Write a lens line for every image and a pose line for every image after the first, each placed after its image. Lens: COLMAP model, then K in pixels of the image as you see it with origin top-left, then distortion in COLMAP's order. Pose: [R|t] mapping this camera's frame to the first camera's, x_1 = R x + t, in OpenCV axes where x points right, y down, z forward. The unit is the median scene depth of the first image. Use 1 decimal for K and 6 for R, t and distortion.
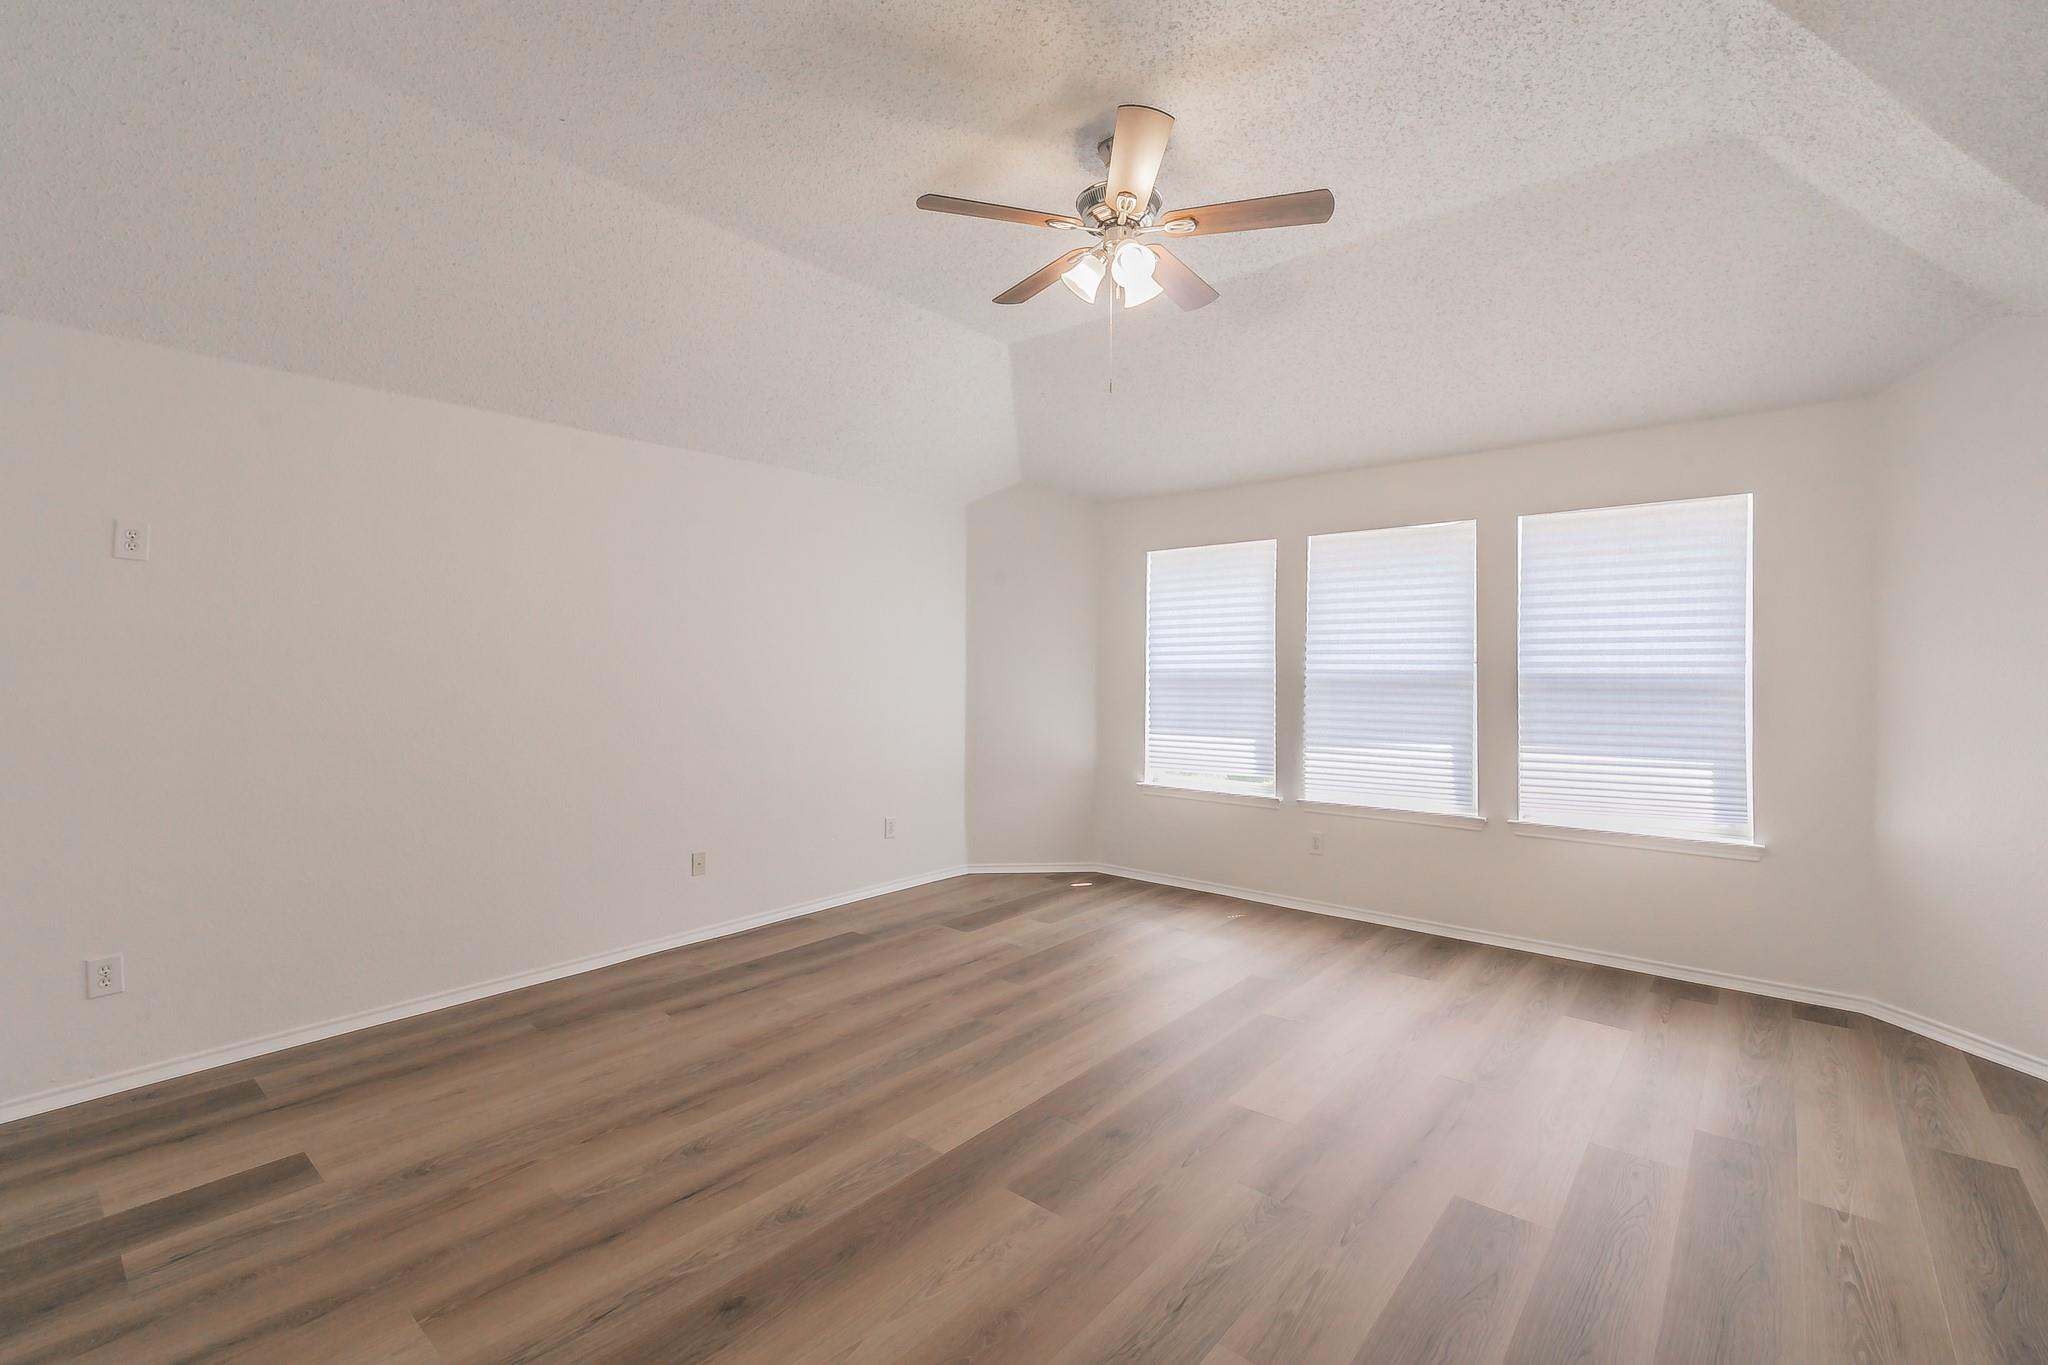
lens RADIAL K [[888.9, 0, 1025.4], [0, 888.9, 669.0], [0, 0, 1]] dist [0.001457, 0.000553]
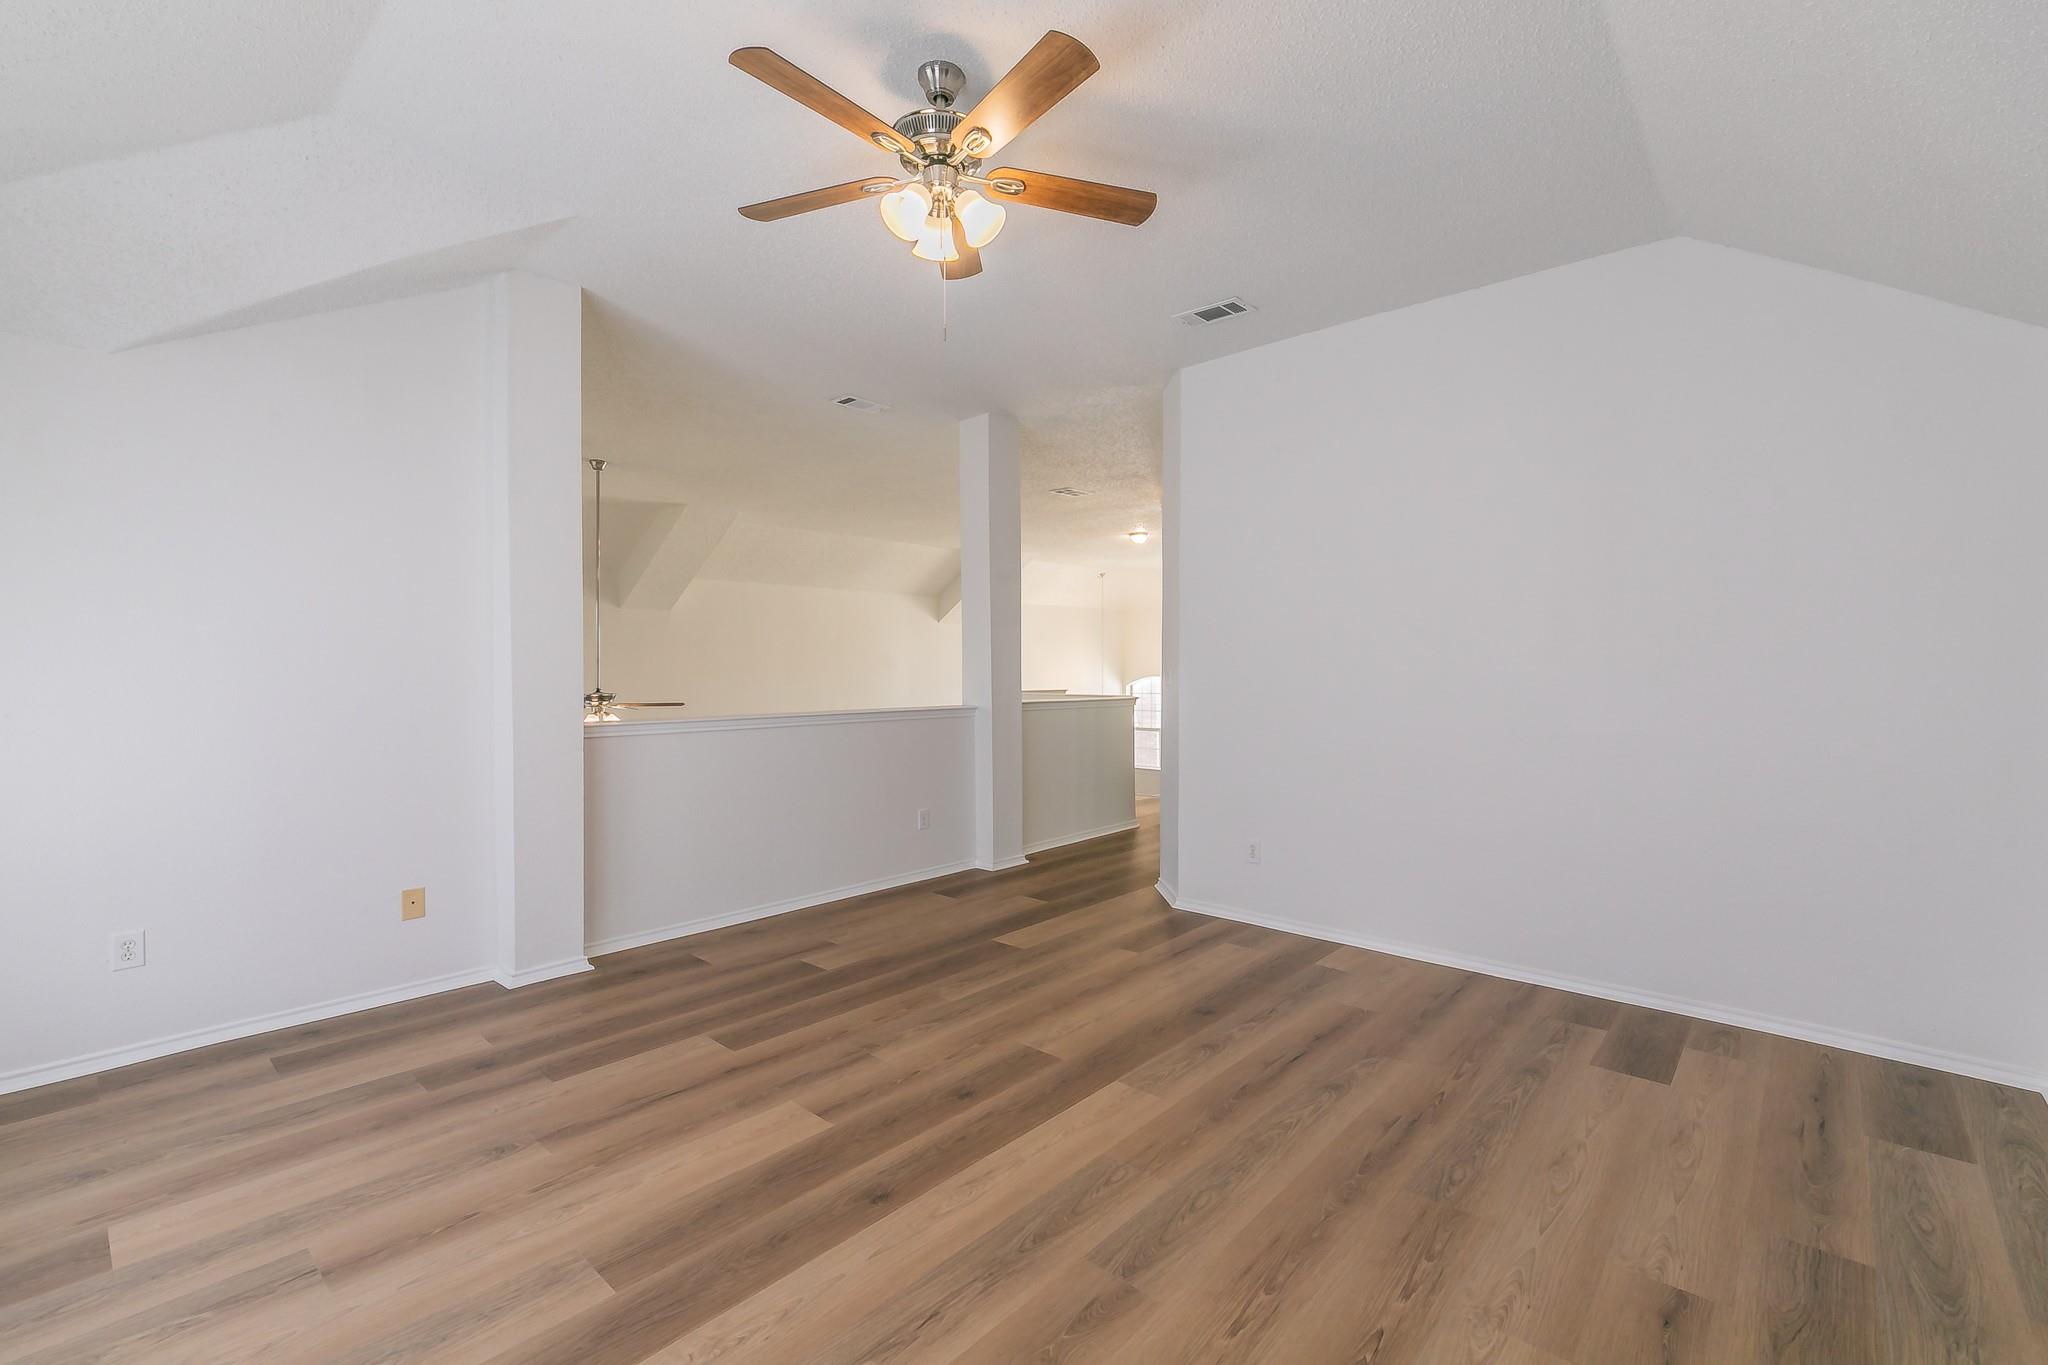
lens RADIAL K [[888.9, 0, 1023.9], [0, 888.9, 675.9], [0, 0, 1]] dist [0.001457, 0.000553]
pose [[-0.999424, -0.002065, 0.033860, -0.007870], [-0.001459, 0.999838, 0.017927, -0.010046], [-0.033891, 0.017868, -0.999266, 2.048175]]
